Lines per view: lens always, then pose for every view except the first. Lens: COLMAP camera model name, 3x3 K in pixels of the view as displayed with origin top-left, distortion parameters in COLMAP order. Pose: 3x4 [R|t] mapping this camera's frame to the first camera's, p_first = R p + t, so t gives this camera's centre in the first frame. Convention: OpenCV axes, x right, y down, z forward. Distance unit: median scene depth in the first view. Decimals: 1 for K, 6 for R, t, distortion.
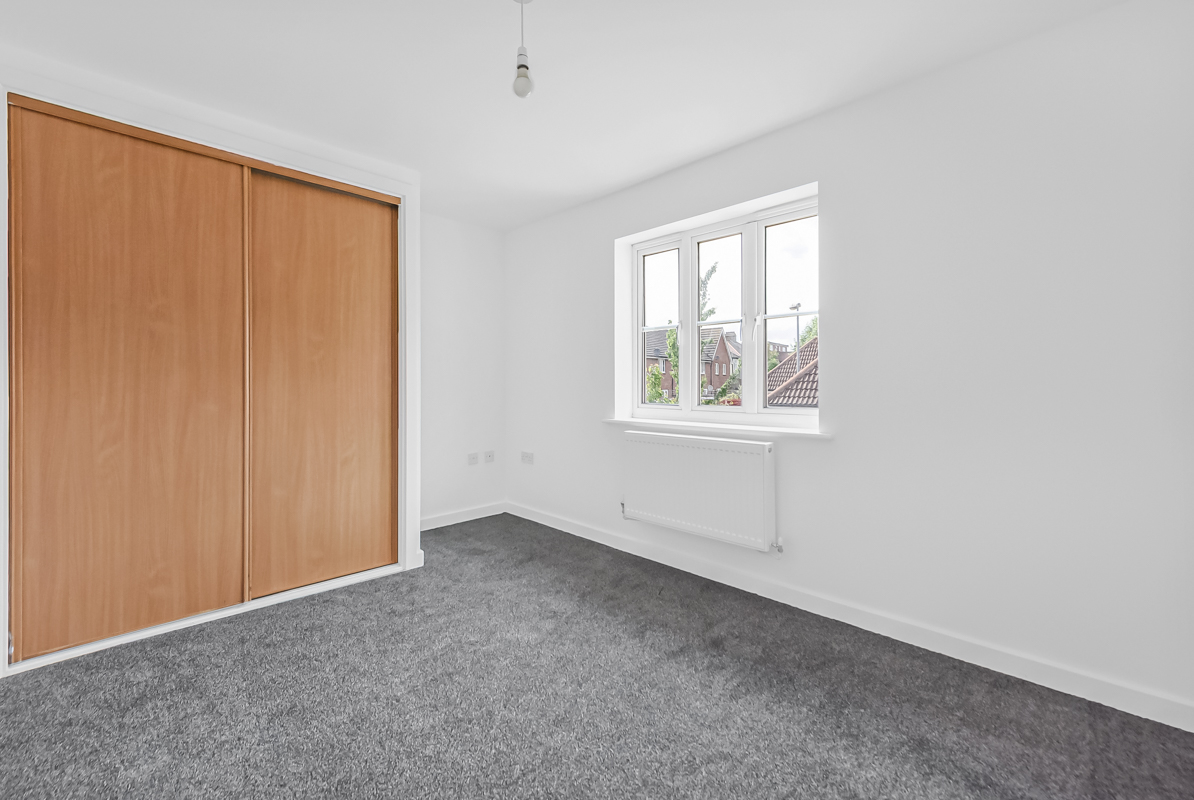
lens RADIAL K [[512.0, 0, 598.7], [0, 512.0, 388.9], [0, 0, 1]] dist [0.004638, 0.000173]
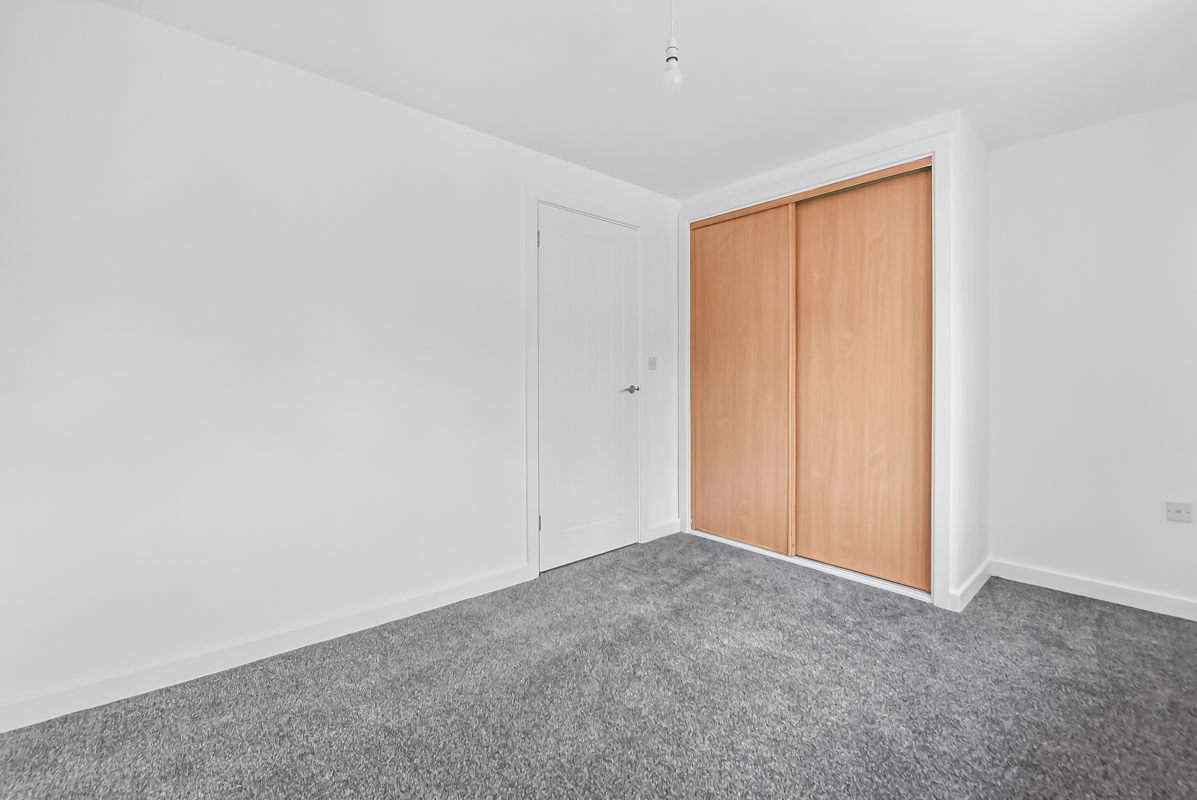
lens RADIAL K [[513.3, 0, 600.9], [0, 513.3, 397.1], [0, 0, 1]] dist [0.004638, 0.000173]
pose [[-0.062431, 0.040835, -0.997214, 0.527270], [-0.007447, 0.999116, 0.041379, -0.015091], [0.998021, 0.010009, -0.062072, 0.564162]]
